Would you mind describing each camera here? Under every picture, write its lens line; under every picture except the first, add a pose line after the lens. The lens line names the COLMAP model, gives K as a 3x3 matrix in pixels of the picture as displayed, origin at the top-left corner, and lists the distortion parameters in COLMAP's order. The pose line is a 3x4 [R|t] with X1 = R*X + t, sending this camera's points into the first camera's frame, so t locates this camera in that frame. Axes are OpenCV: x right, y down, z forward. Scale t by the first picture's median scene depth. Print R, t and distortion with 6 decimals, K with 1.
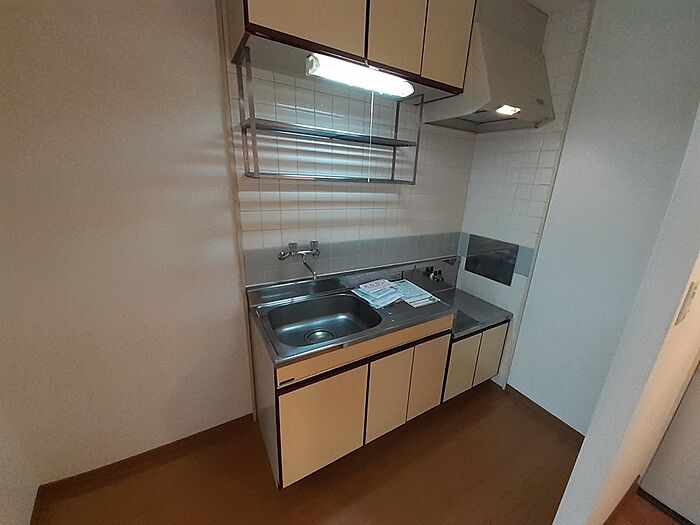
lens RADIAL K [[277.4, 0, 362.7], [0, 277.4, 262.2], [0, 0, 1]] dist [0.002495, -0.011480]
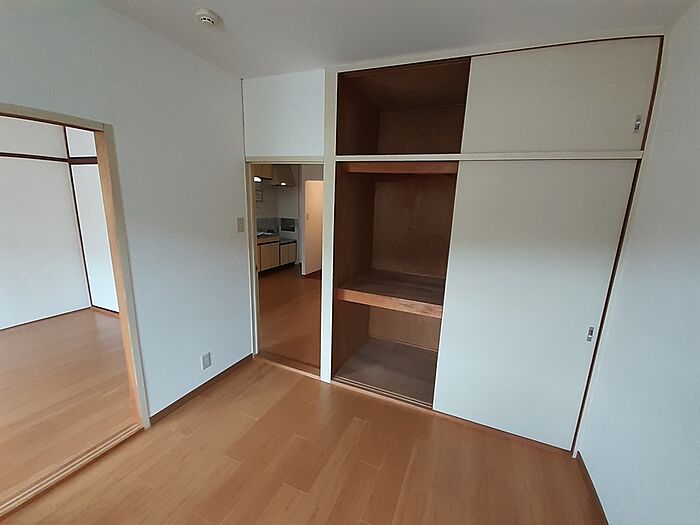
lens RADIAL K [[277.4, 0, 362.7], [0, 277.4, 262.2], [0, 0, 1]] dist [0.002495, -0.011480]
pose [[0.807136, -0.130989, 0.575651, -0.953690], [0.165439, 0.986191, -0.007559, 0.745438], [-0.566712, 0.101336, 0.817661, -2.638562]]
